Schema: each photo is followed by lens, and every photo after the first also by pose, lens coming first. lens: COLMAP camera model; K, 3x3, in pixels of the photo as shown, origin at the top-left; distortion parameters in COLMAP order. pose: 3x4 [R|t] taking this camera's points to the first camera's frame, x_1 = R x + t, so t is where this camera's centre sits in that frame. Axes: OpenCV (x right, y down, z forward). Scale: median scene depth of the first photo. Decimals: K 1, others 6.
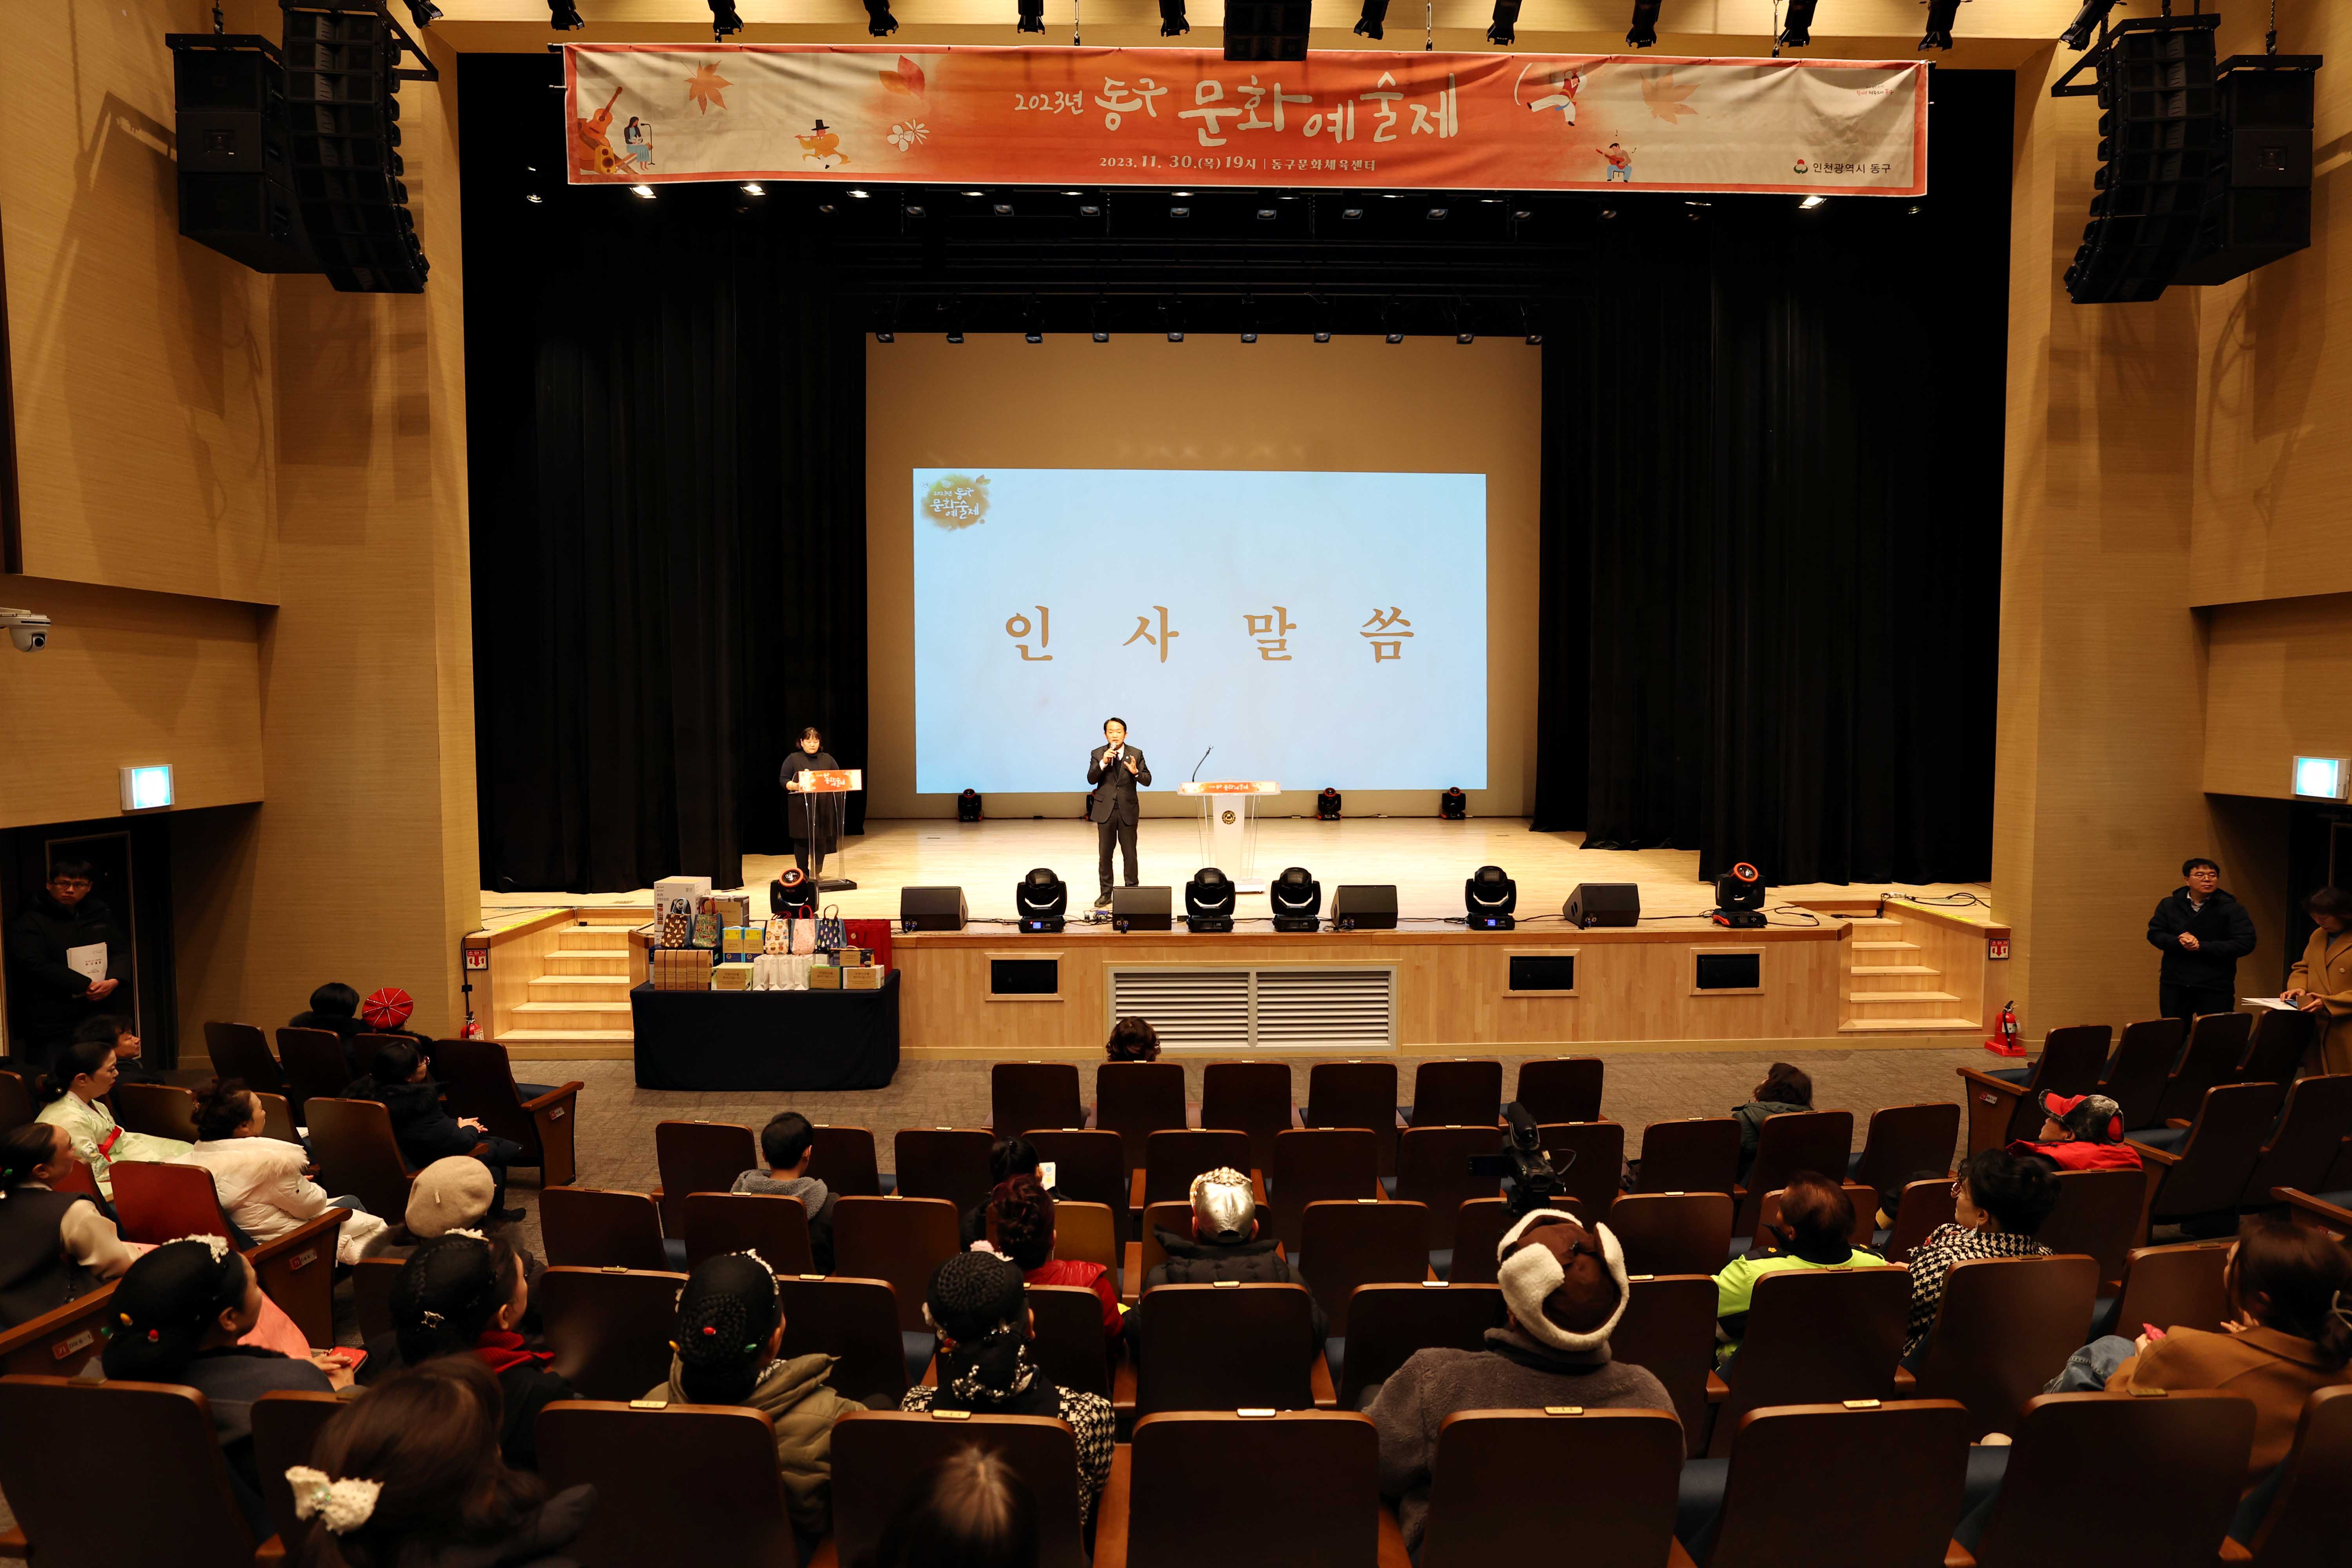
lens RADIAL K [[1146.0, 0, 1176.0], [0, 1146.0, 784.0], [0, 0, 1]] dist [-0.034783, 0.019071]
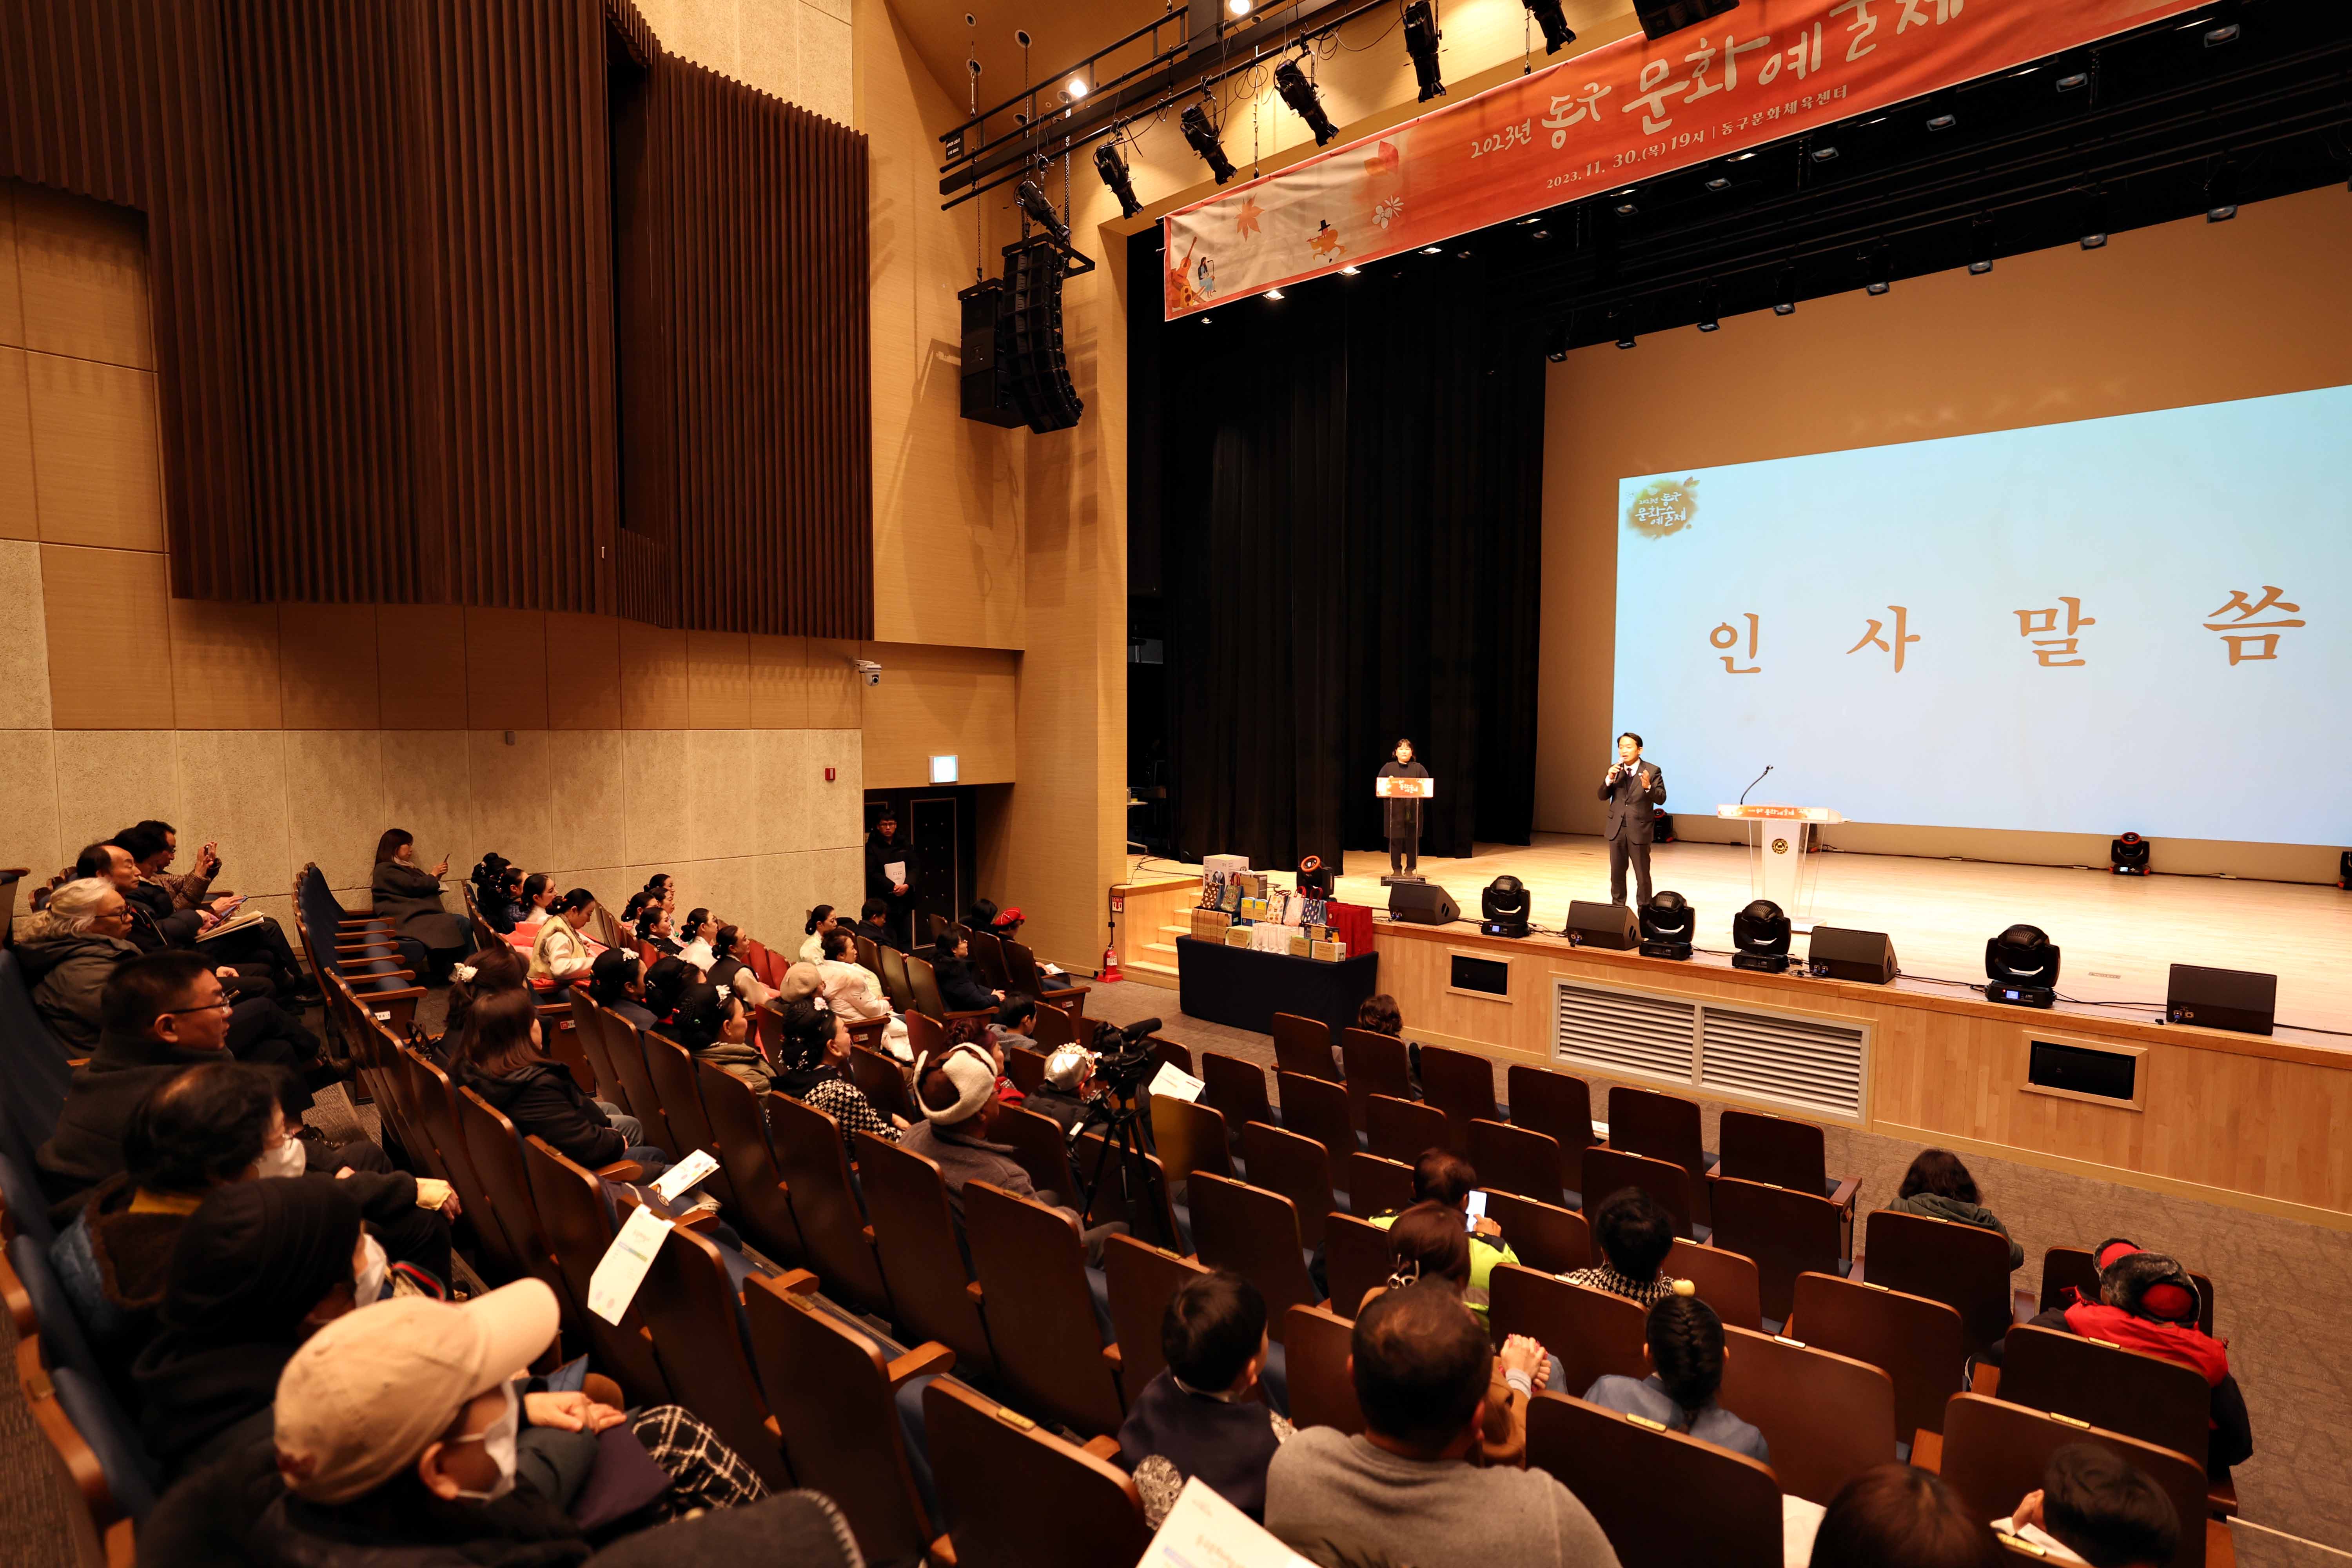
lens RADIAL K [[1181.2, 0, 1175.6], [0, 1181.2, 842.0], [0, 0, 1]] dist [-0.034382, 0.021473]
pose [[0.727486, 0.072505, -0.682280, 0.401070], [-0.050517, 0.997362, 0.052125, 0.001941], [0.684260, -0.003454, 0.729230, 0.007347]]
